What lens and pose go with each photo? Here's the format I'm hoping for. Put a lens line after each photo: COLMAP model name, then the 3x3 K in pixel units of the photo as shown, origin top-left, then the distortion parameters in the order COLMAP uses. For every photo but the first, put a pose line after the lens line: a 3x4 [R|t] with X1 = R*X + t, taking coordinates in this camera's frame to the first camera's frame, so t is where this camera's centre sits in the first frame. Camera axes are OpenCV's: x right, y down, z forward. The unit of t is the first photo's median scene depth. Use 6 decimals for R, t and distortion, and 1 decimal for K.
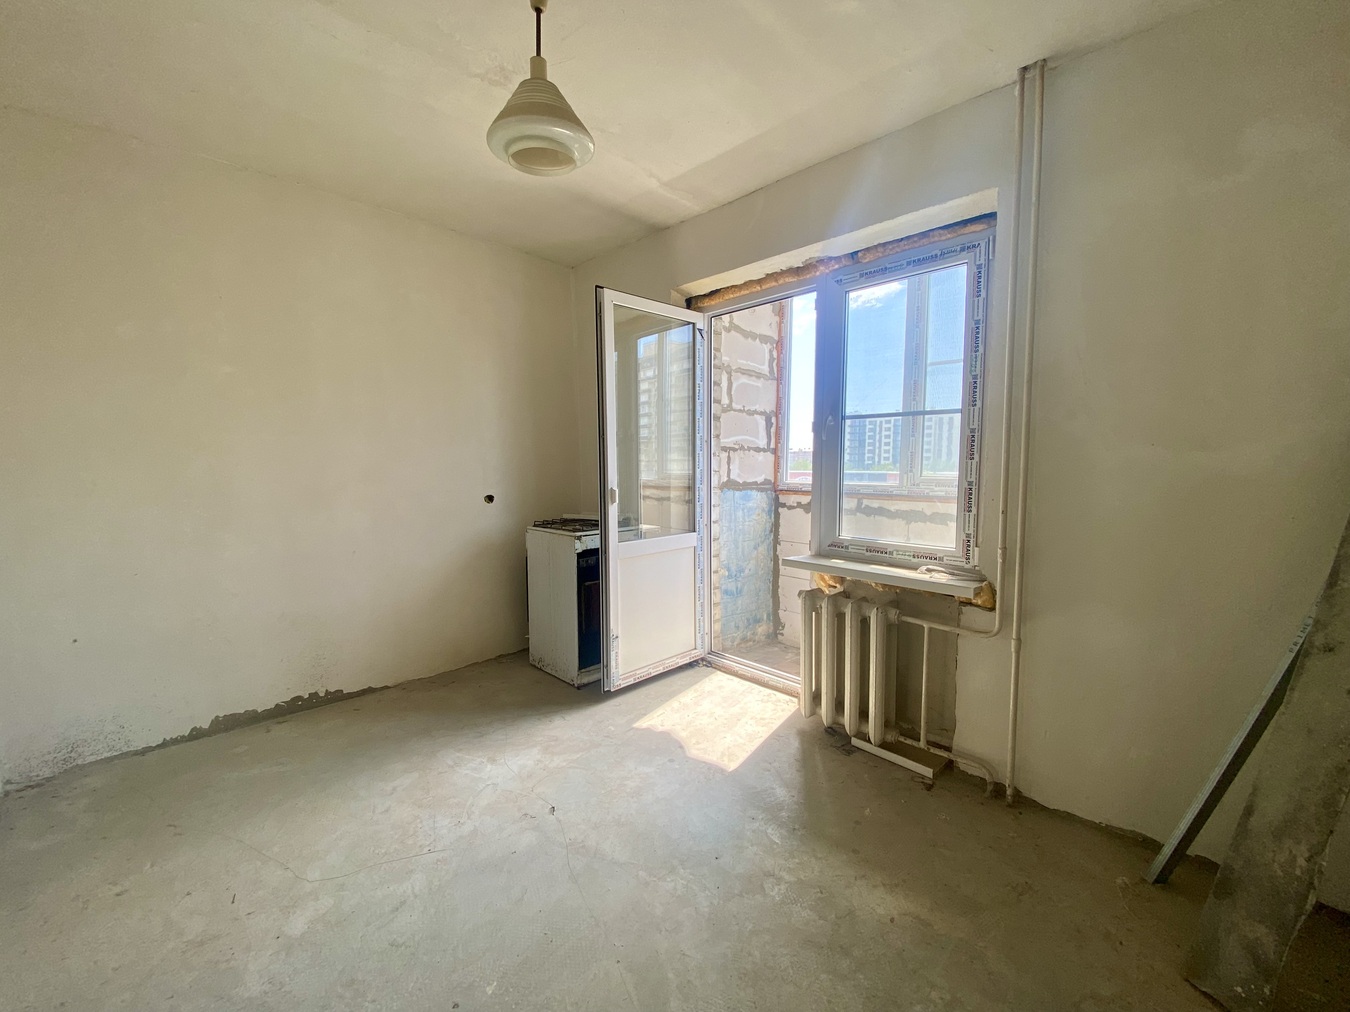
lens RADIAL K [[545.3, 0, 672.2], [0, 545.3, 505.5], [0, 0, 1]] dist [0.026213, -0.019919]
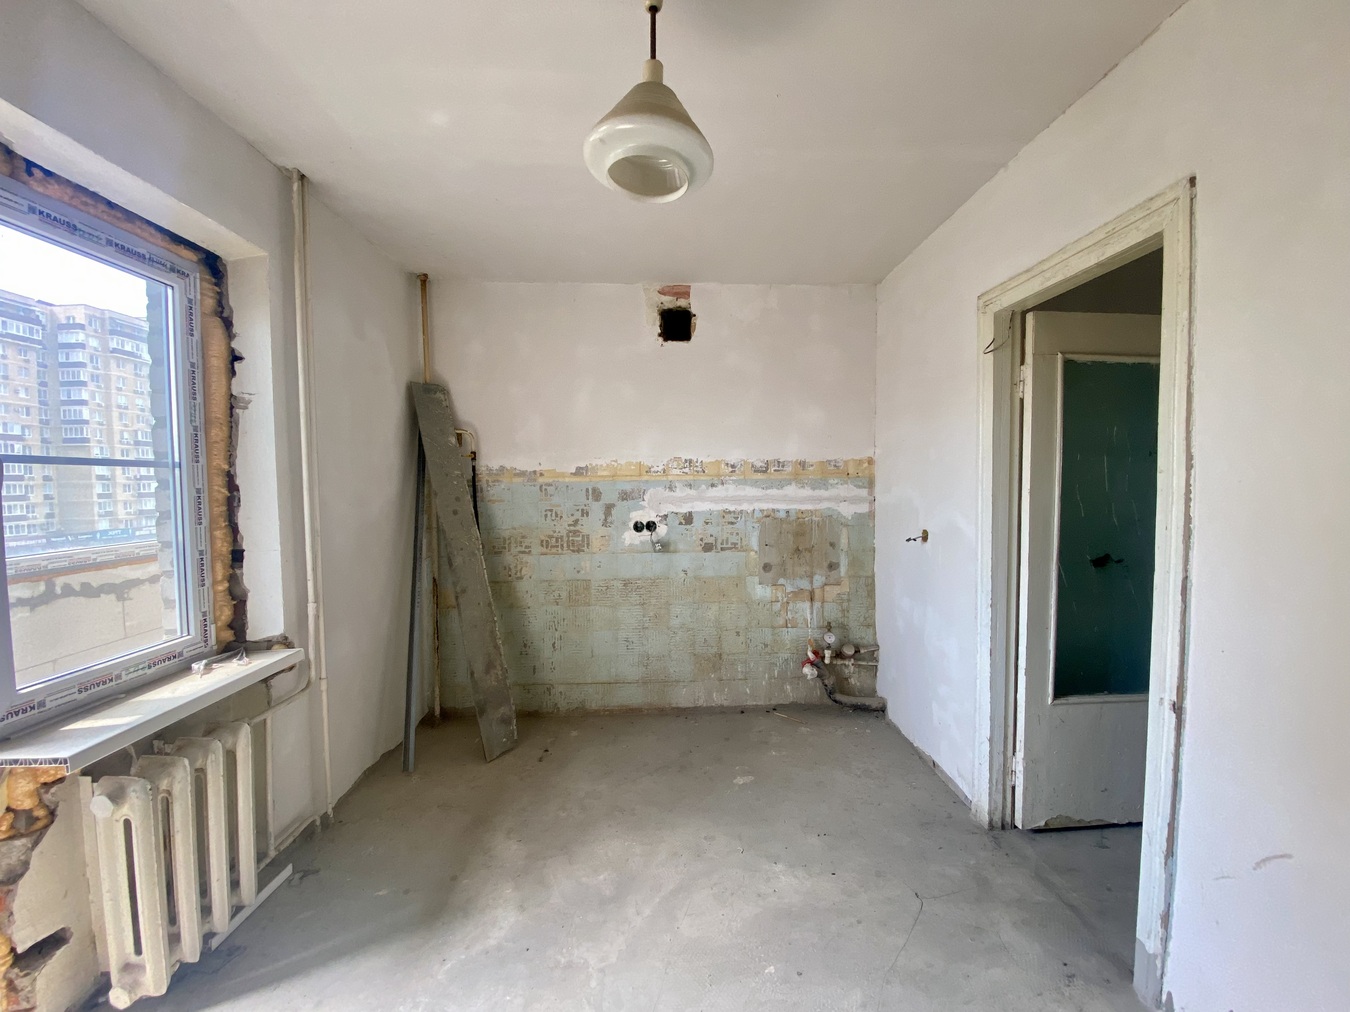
lens RADIAL K [[545.3, 0, 672.2], [0, 545.3, 505.5], [0, 0, 1]] dist [0.026213, -0.019919]
pose [[-0.718013, -0.031841, 0.695301, -0.567148], [0.056185, 0.993042, 0.103496, -0.159383], [-0.693758, 0.113378, -0.711228, 1.087380]]
